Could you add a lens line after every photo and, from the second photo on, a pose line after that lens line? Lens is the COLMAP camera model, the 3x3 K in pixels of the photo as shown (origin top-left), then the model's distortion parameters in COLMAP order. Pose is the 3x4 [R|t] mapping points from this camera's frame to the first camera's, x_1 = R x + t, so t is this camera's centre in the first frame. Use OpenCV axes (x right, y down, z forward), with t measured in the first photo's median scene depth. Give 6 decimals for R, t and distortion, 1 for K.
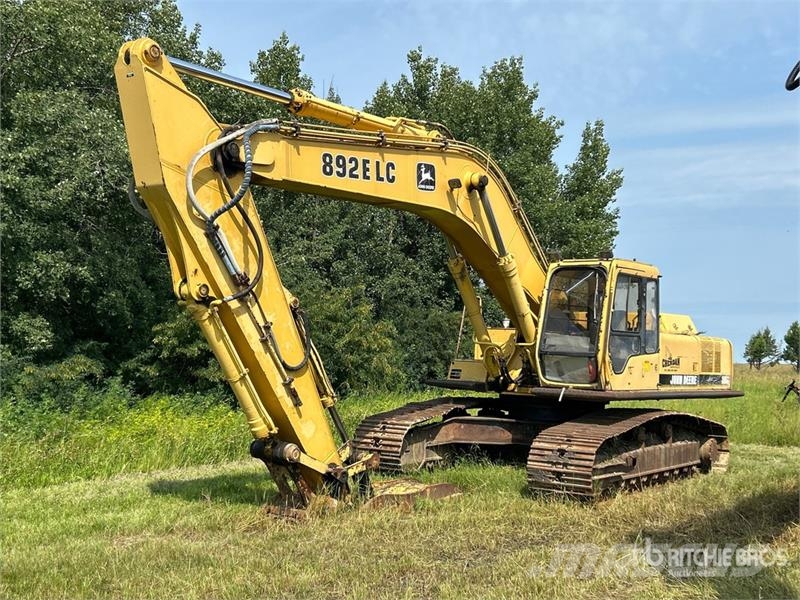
lens RADIAL K [[951.1, 0, 392.6], [0, 951.1, 304.0], [0, 0, 1]] dist [0.120686, 0.000000]
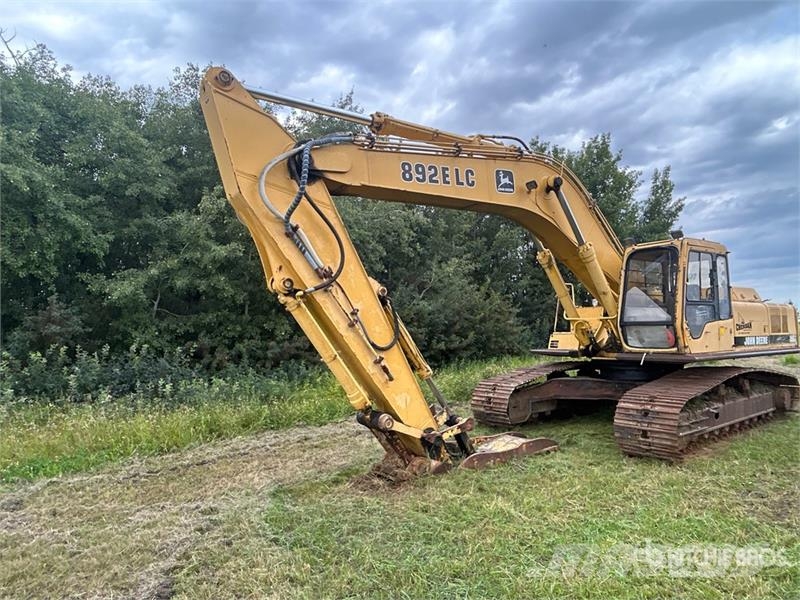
lens RADIAL K [[509.6, 0, 399.8], [0, 509.6, 298.6], [0, 0, 1]] dist [0.001729, -0.009765]
pose [[0.958975, -0.066120, -0.275673, 0.074317], [0.061594, 0.997787, -0.025052, 0.020591], [0.276719, 0.007044, 0.960925, 0.349899]]
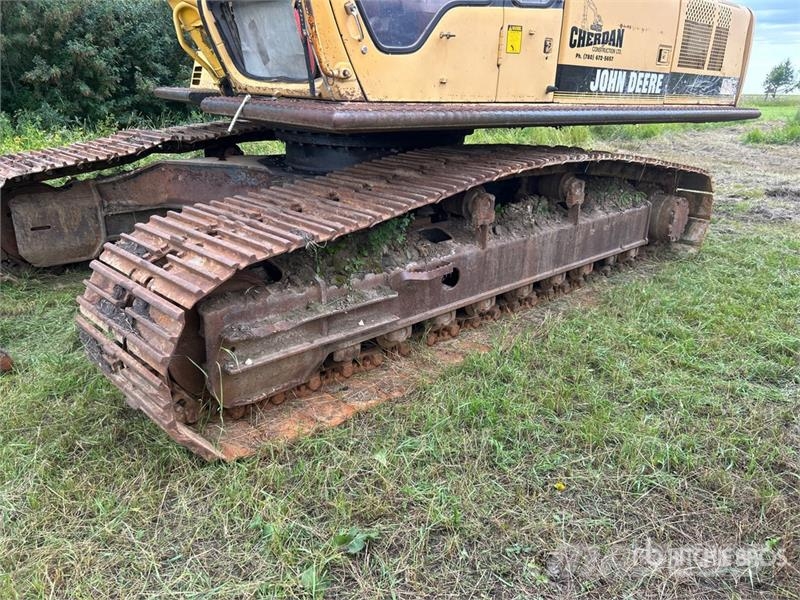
lens RADIAL K [[597.8, 0, 400.8], [0, 597.8, 303.0], [0, 0, 1]] dist [0.024271, -0.015485]
pose [[0.985792, 0.053539, -0.159209, 0.299428], [0.011709, 0.923631, 0.383105, 0.079160], [0.167561, -0.379526, 0.909881, 0.823873]]
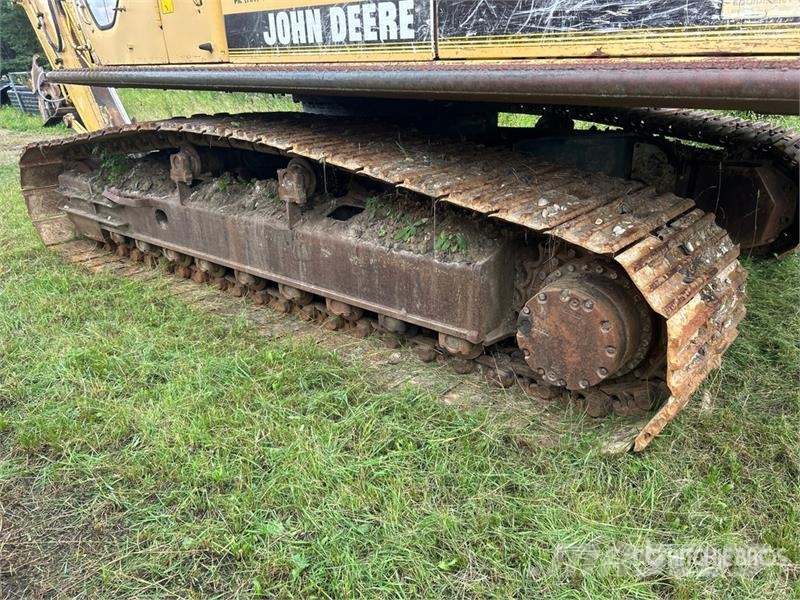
lens RADIAL K [[597.8, 0, 407.4], [0, 597.8, 305.0], [0, 0, 1]] dist [0.024271, -0.015485]
pose [[-0.052473, 0.346779, -0.936478, 0.606919], [0.068890, 0.936793, 0.343036, 0.118657], [0.996243, -0.046514, -0.073046, 1.260504]]
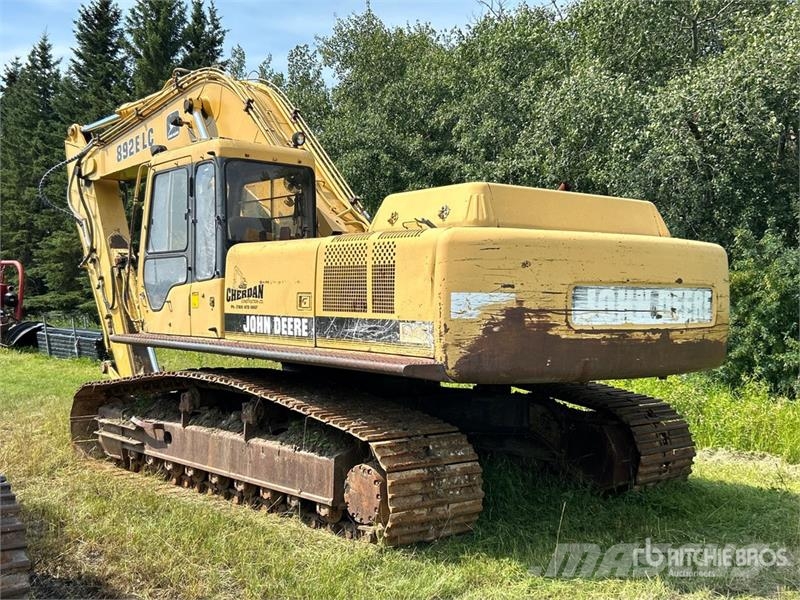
lens RADIAL K [[910.8, 0, 404.3], [0, 910.8, 298.1], [0, 0, 1]] dist [0.020915, 0.000000]
pose [[-0.201303, -0.039834, -0.978719, 0.947827], [0.029821, 0.998460, -0.046771, 0.109153], [0.979075, -0.038601, -0.199805, 1.428858]]
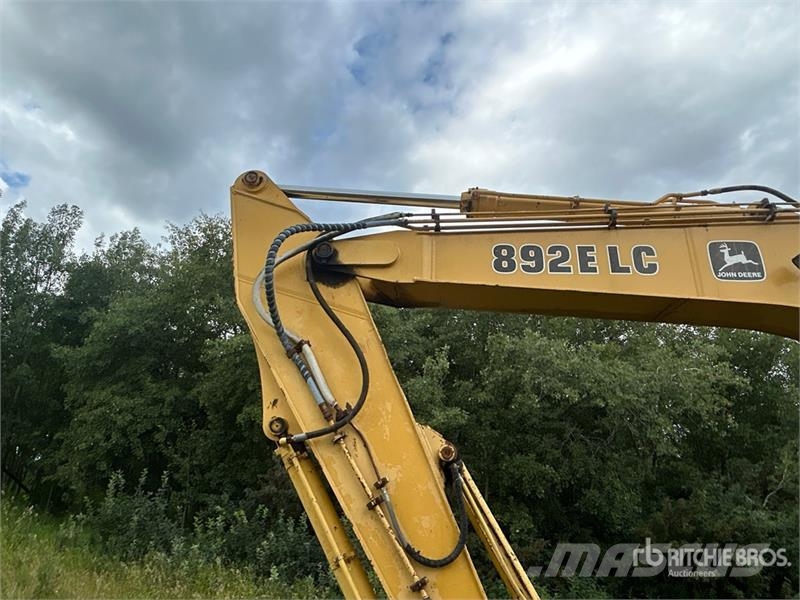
lens RADIAL K [[509.6, 0, 400.3], [0, 509.6, 298.2], [0, 0, 1]] dist [0.001729, -0.009765]
pose [[0.589763, -0.275250, -0.759221, 0.151313], [-0.061882, 0.921956, -0.382319, 0.031734], [0.805202, 0.272460, 0.526703, 0.645554]]
